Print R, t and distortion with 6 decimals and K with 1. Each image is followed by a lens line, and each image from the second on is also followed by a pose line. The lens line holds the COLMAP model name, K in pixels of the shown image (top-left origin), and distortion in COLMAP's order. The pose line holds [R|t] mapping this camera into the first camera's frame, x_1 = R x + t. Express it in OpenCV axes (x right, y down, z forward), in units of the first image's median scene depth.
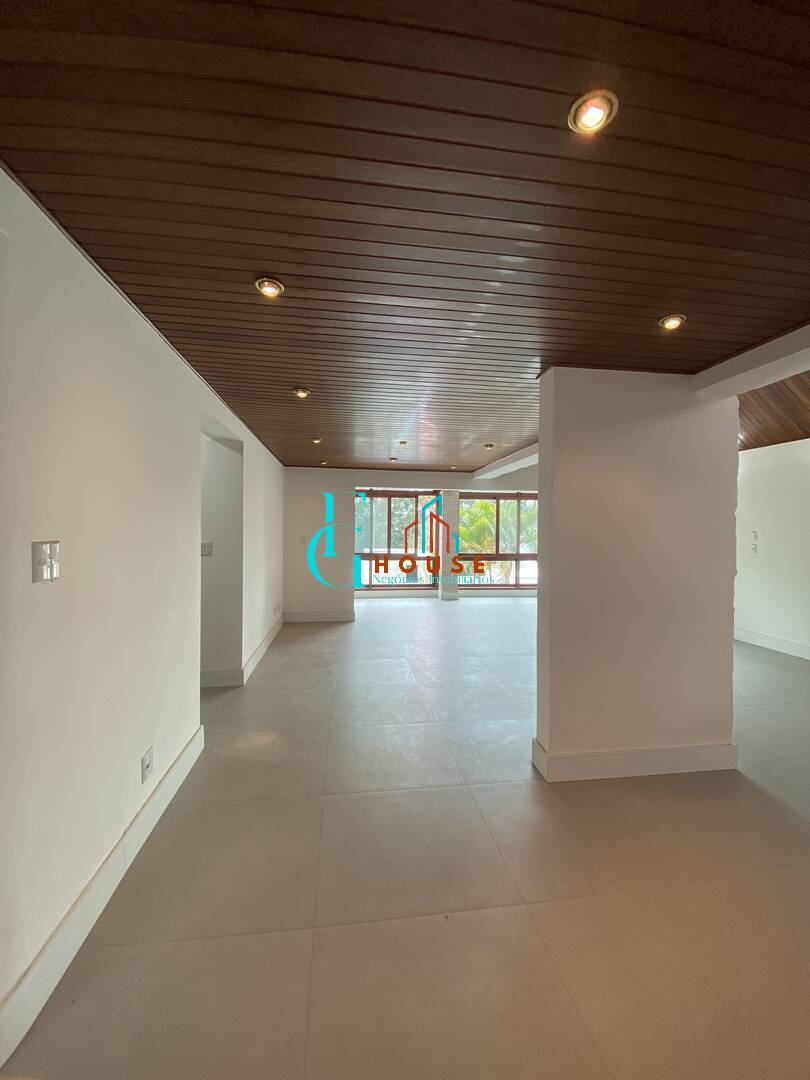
lens RADIAL K [[431.5, 0, 407.0], [0, 431.5, 526.2], [0, 0, 1]] dist [0.001083, 0.000042]
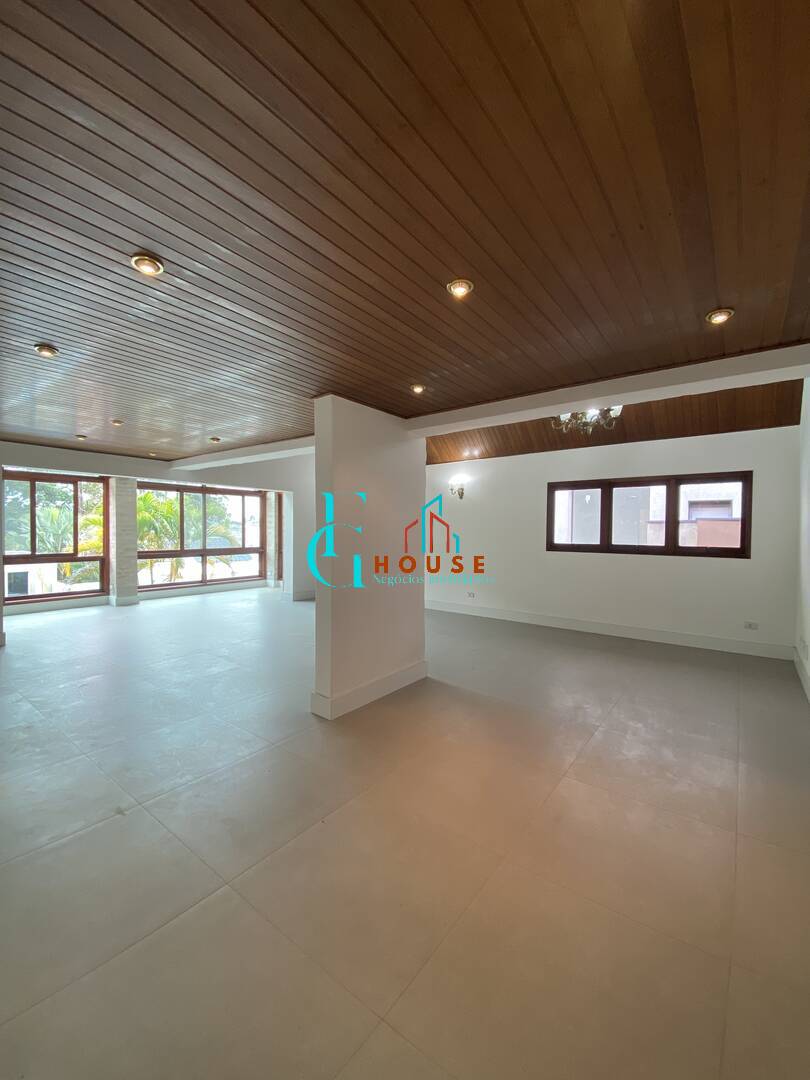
lens RADIAL K [[443.4, 0, 408.5], [0, 443.4, 542.9], [0, 0, 1]] dist [0.017007, -0.018605]
pose [[0.699874, -0.024144, 0.713858, -0.201203], [-0.010565, 0.998969, 0.044145, 0.000862], [-0.714188, -0.038438, 0.698898, -0.034559]]
